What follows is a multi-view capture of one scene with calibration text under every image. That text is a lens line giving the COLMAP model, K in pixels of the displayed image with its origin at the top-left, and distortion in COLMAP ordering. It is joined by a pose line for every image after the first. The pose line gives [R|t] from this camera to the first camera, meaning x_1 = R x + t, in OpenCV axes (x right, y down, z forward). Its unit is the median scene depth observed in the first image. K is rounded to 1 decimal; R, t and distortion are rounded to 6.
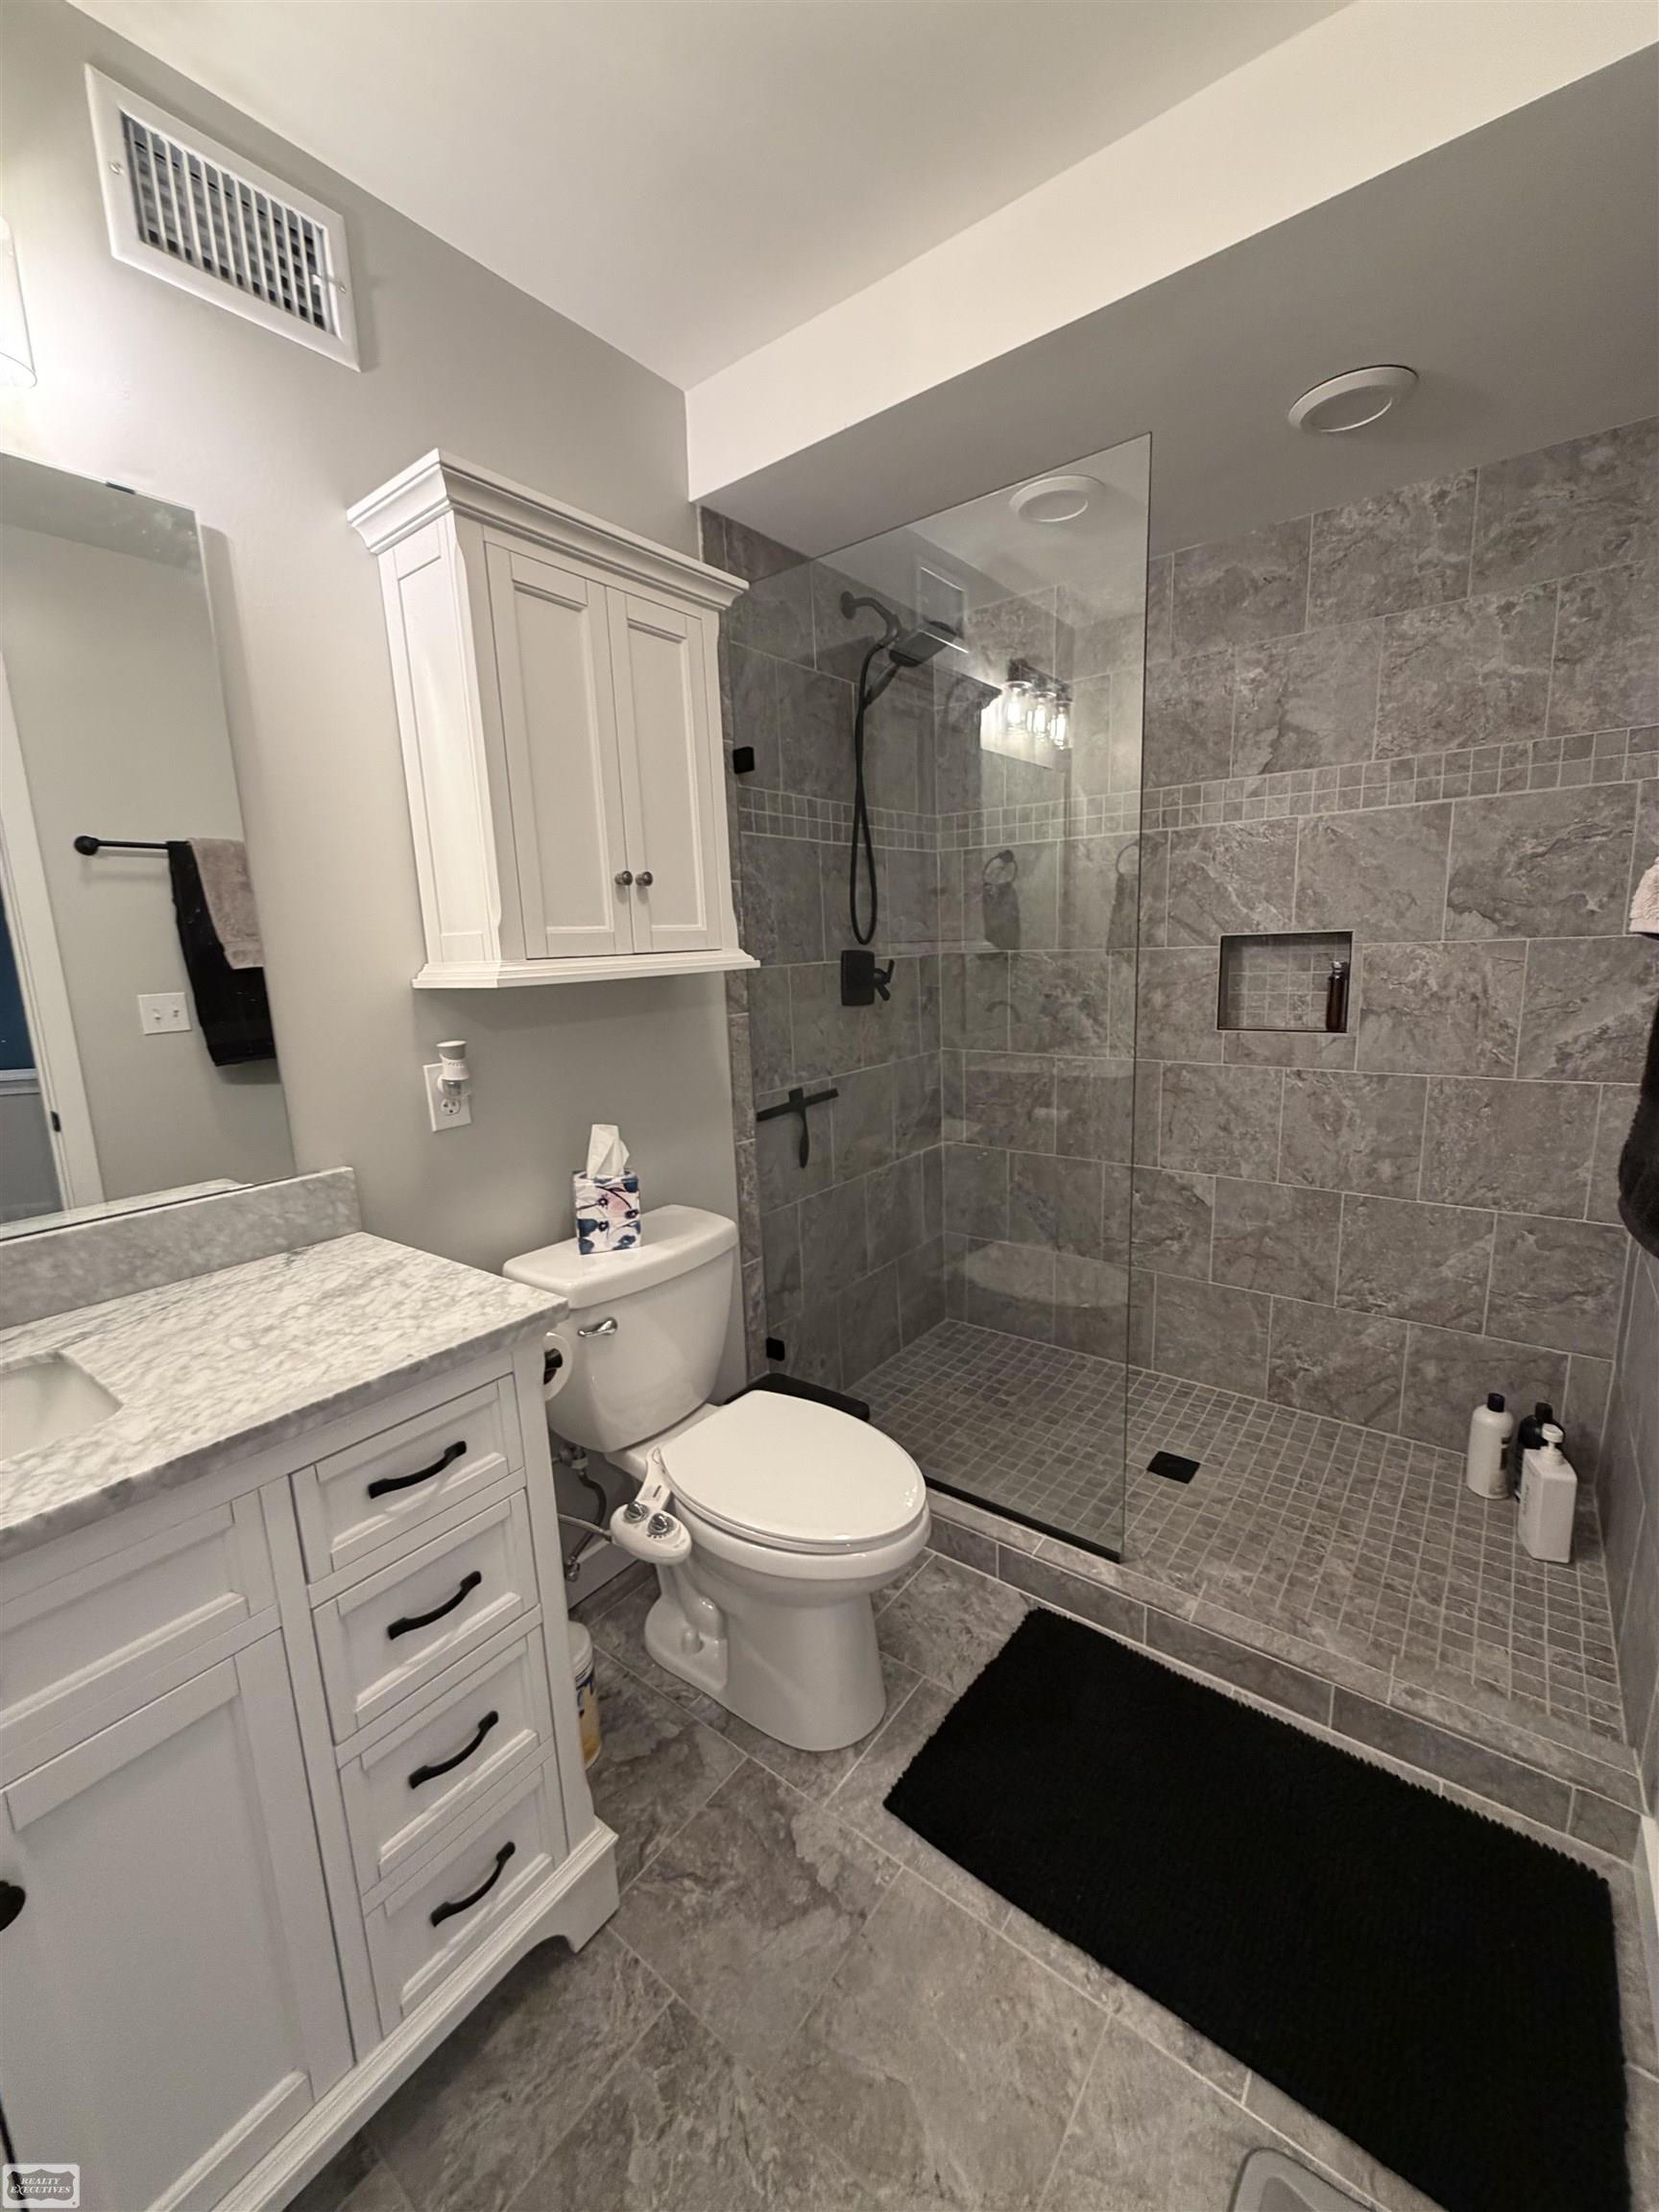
lens RADIAL K [[880.7, 0, 829.8], [0, 880.7, 1099.6], [0, 0, 1]] dist [0.000044, -0.000253]
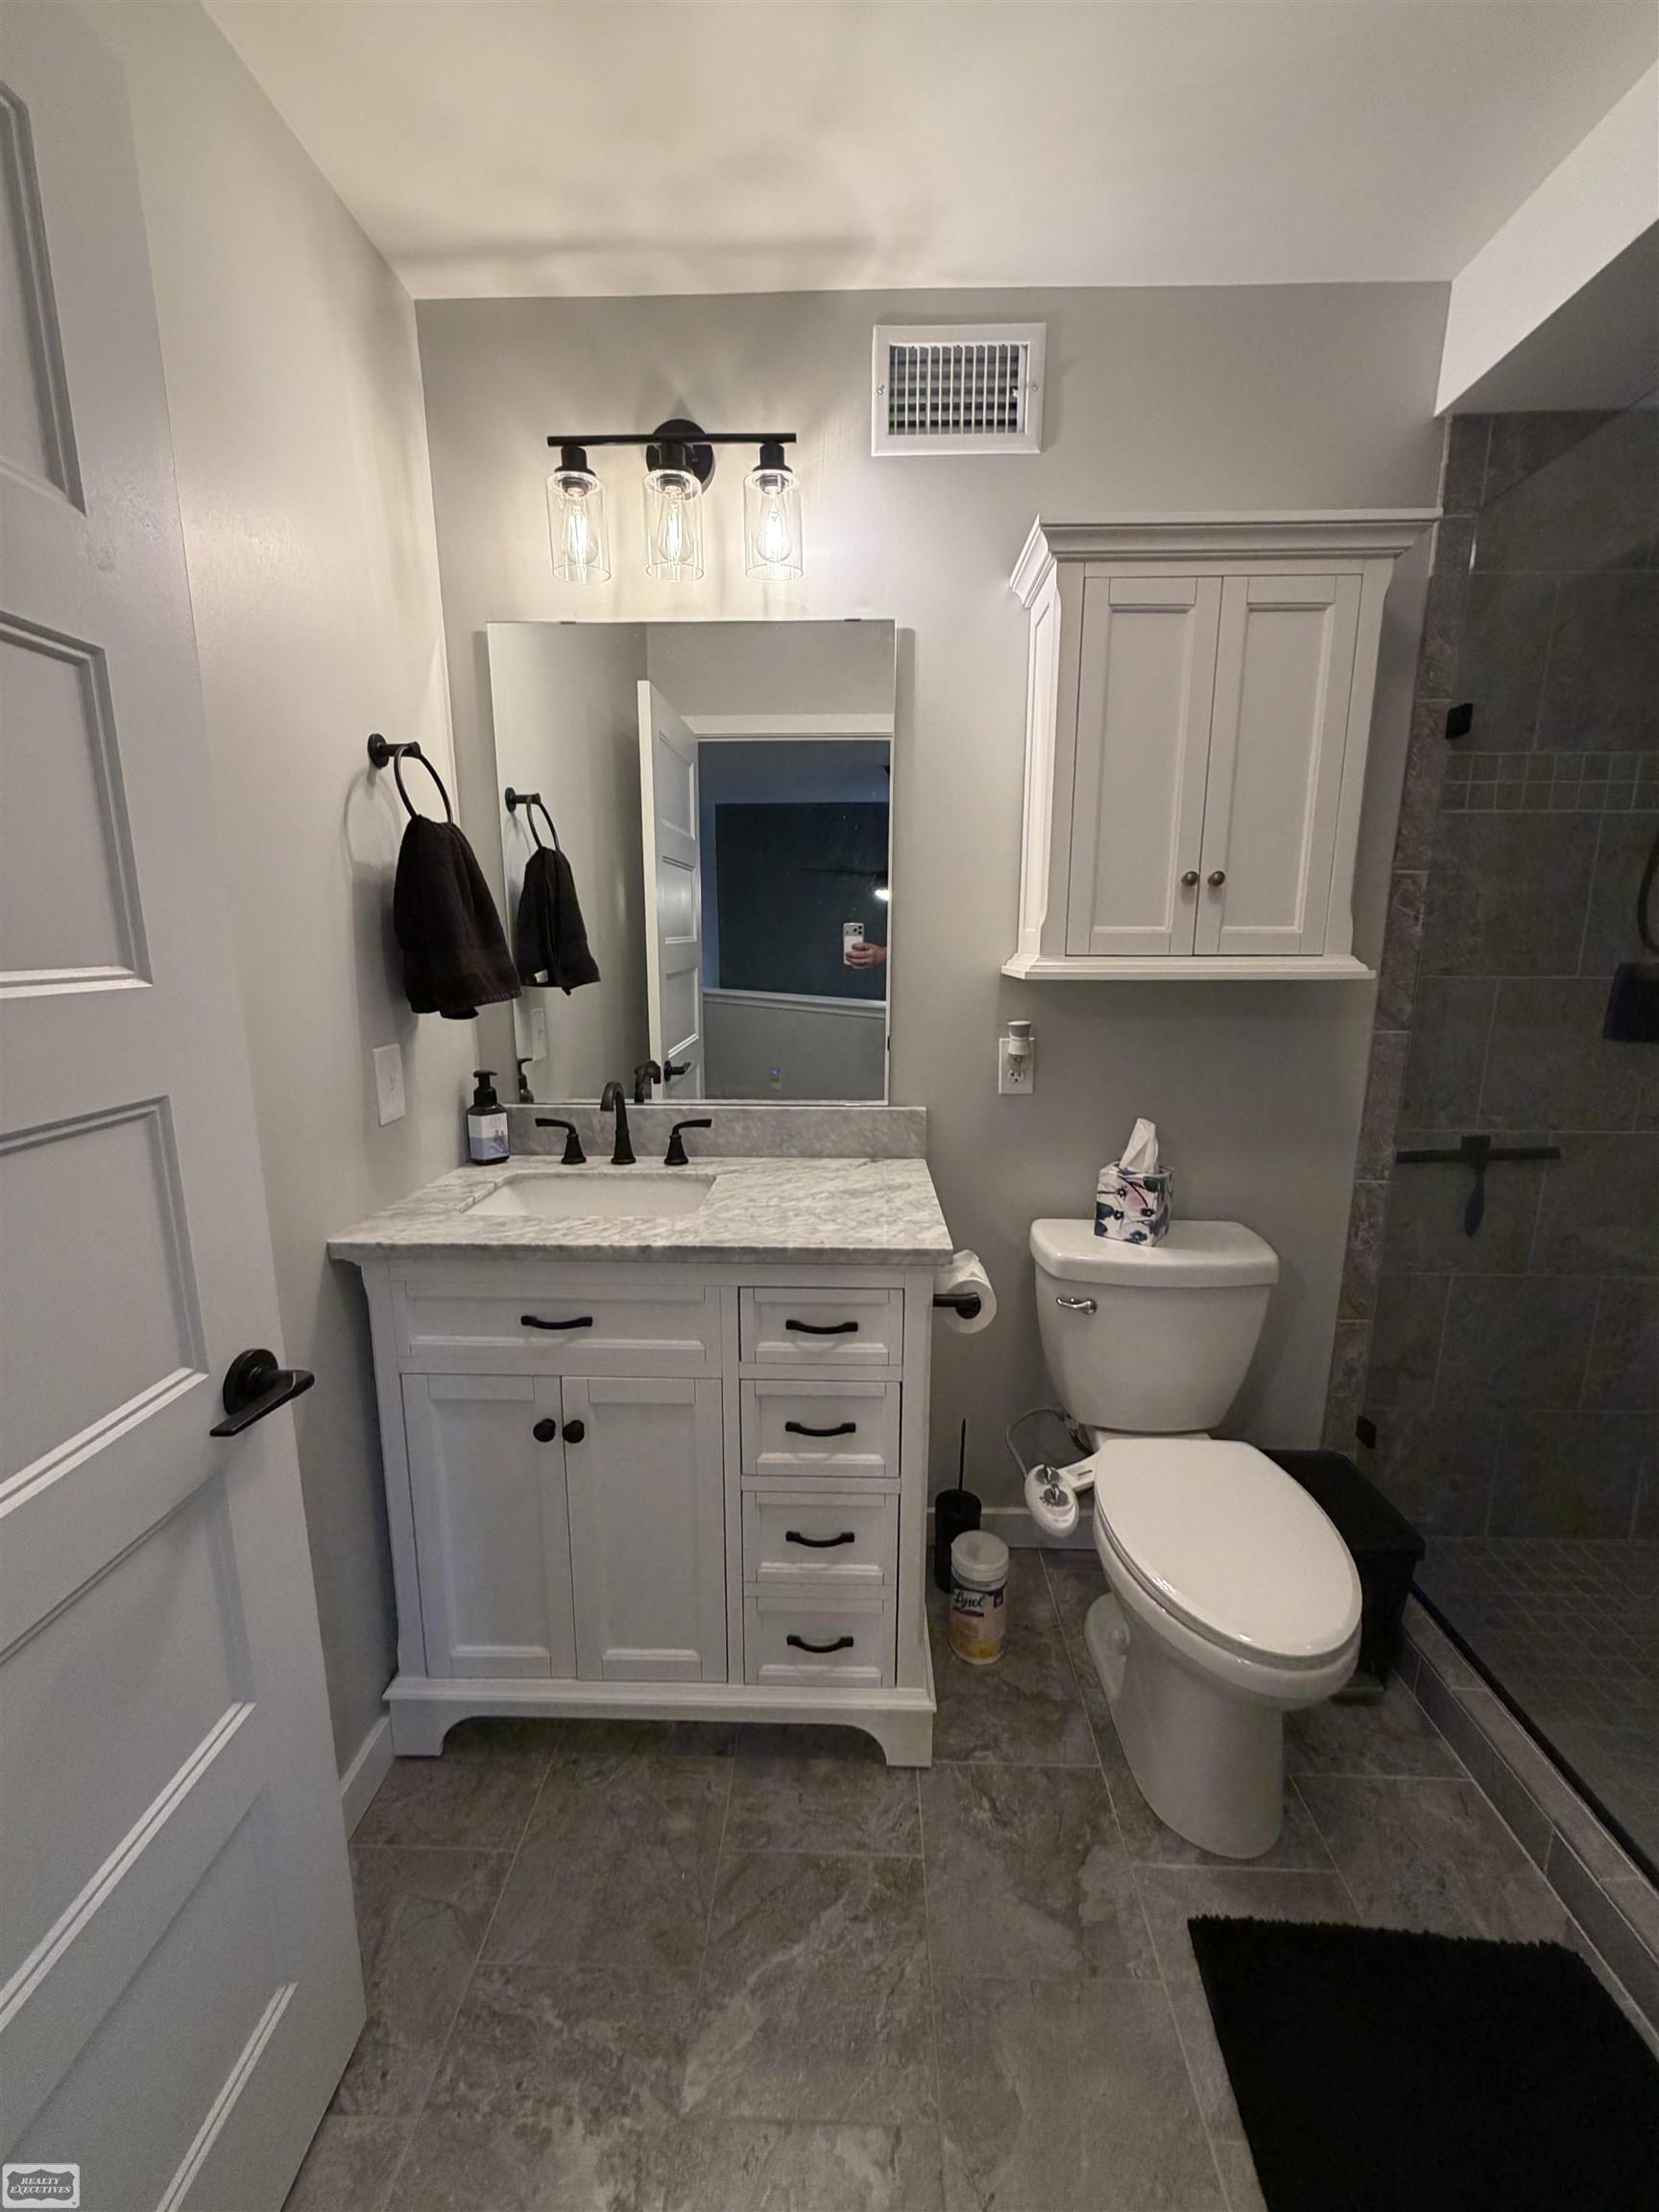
lens RADIAL K [[880.7, 0, 831.3], [0, 880.7, 1099.9], [0, 0, 1]] dist [0.000044, -0.000253]
pose [[0.582513, 0.193416, -0.789474, 0.340802], [-0.168105, 0.978944, 0.115798, -0.053142], [0.795248, 0.065261, 0.602762, 0.099406]]
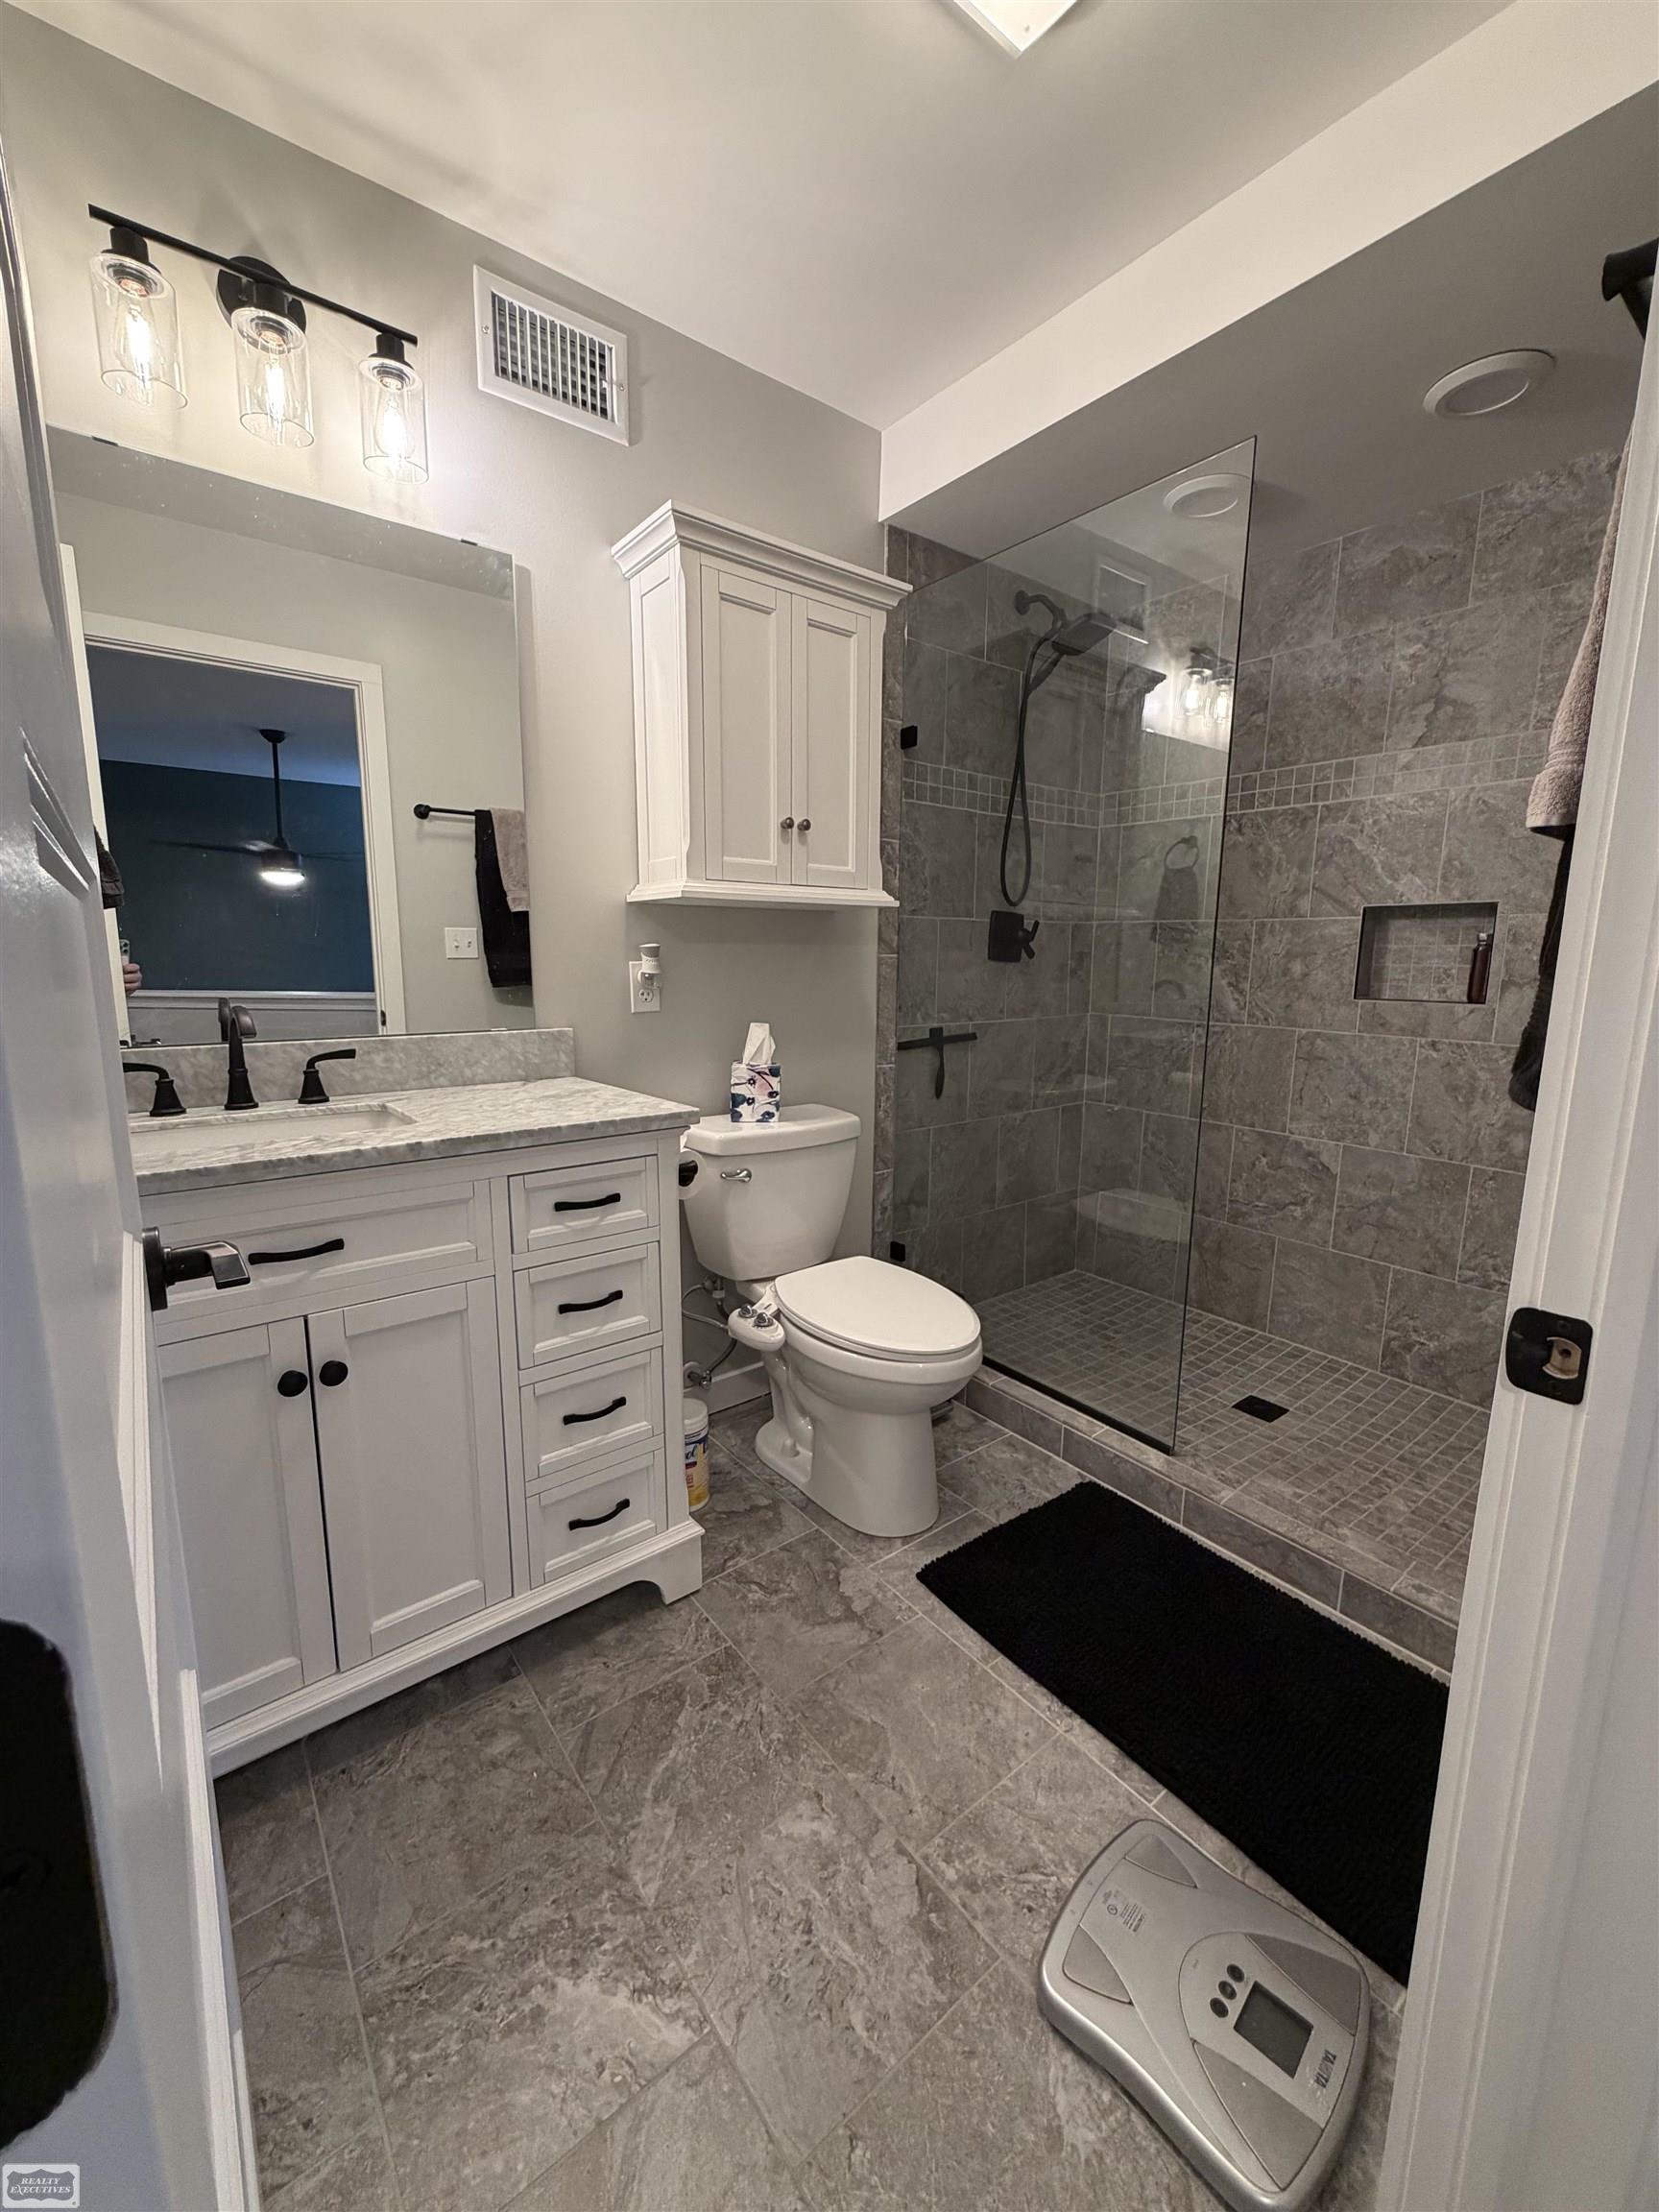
lens RADIAL K [[880.7, 0, 830.6], [0, 880.7, 1098.5], [0, 0, 1]] dist [0.000044, -0.000253]
pose [[0.967302, 0.087008, -0.238235, 0.154789], [-0.089380, 0.995997, 0.000851, 0.129662], [0.237355, 0.020470, 0.971207, -0.196430]]
